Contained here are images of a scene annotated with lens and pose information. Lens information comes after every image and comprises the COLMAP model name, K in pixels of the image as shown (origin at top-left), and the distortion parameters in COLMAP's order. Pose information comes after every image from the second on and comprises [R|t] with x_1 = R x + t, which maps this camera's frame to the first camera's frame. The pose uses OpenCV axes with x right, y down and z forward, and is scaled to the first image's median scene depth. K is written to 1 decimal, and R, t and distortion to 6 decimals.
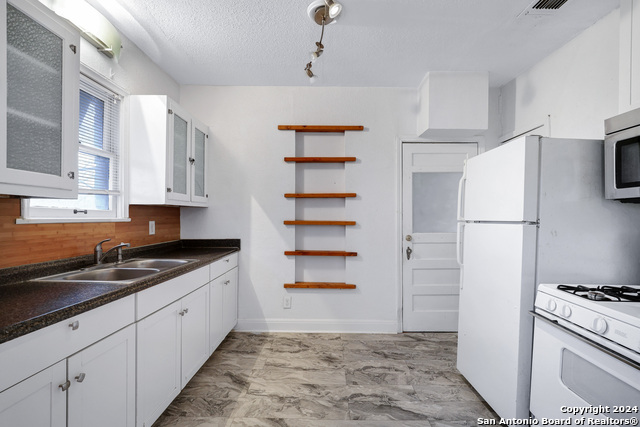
lens RADIAL K [[296.9, 0, 329.8], [0, 296.9, 217.4], [0, 0, 1]] dist [-0.010936, 0.003811]
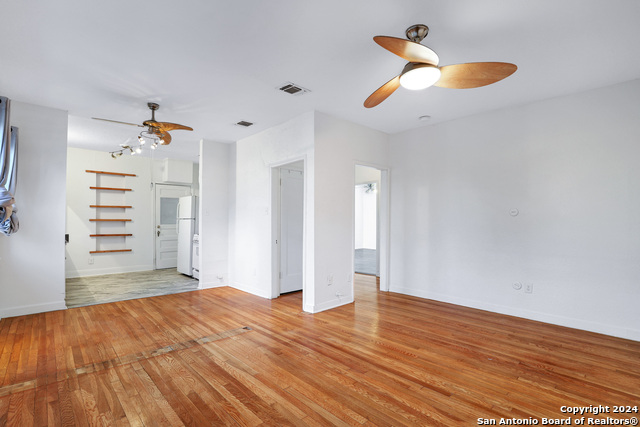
lens RADIAL K [[296.9, 0, 317.1], [0, 296.9, 216.4], [0, 0, 1]] dist [-0.010936, 0.003811]
pose [[0.732369, 0.005921, 0.680883, -0.427076], [0.000771, 0.999954, -0.009525, 0.015193], [-0.680908, 0.007501, 0.732331, -1.631656]]
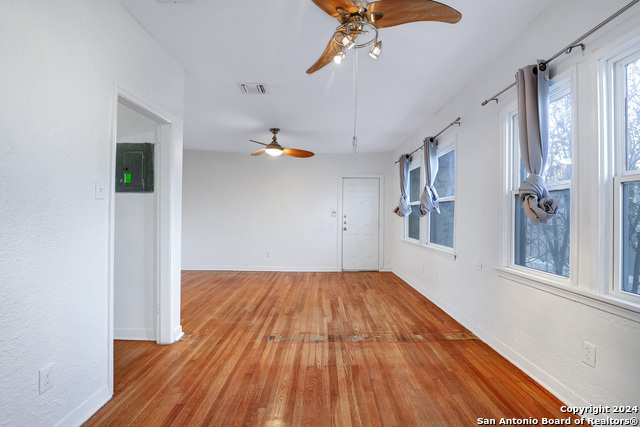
lens RADIAL K [[296.9, 0, 330.2], [0, 296.9, 213.9], [0, 0, 1]] dist [-0.010936, 0.003811]
pose [[-0.999527, -0.012849, -0.027945, -0.004358], [-0.012630, 0.999888, -0.007993, 0.018304], [0.028045, -0.007636, -0.999578, 0.438984]]
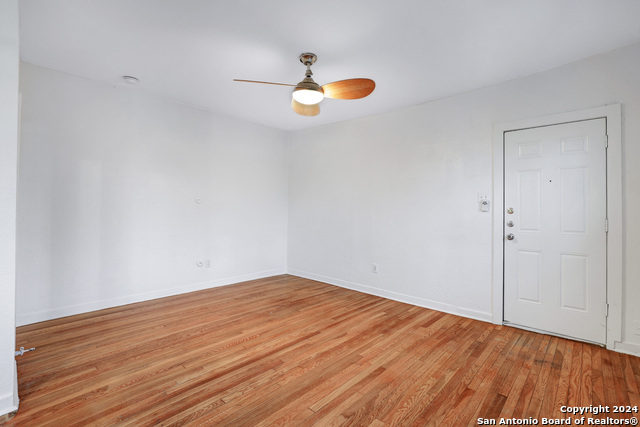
lens RADIAL K [[296.9, 0, 332.9], [0, 296.9, 200.1], [0, 0, 1]] dist [-0.010936, 0.003811]
pose [[-0.748018, 0.011771, 0.663574, -0.419428], [-0.013422, 0.999370, -0.032858, 0.021951], [-0.663543, -0.033484, -0.747388, -0.596662]]
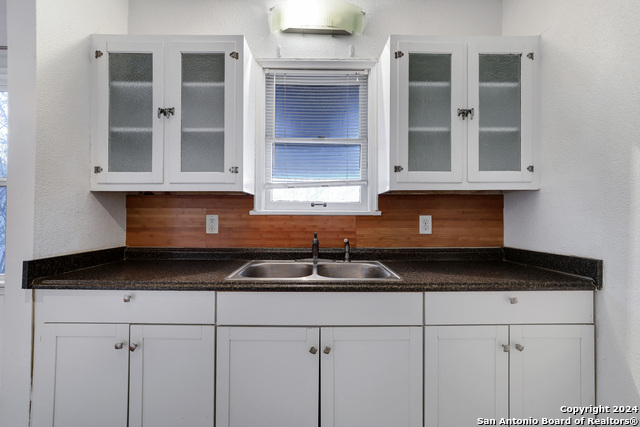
lens RADIAL K [[296.9, 0, 318.8], [0, 296.9, 212.0], [0, 0, 1]] dist [-0.010936, 0.003811]
pose [[0.000398, -0.019221, -0.999815, 0.119338], [-0.004696, 0.999804, -0.019223, 0.017916], [0.999989, 0.004703, 0.000308, 0.688117]]
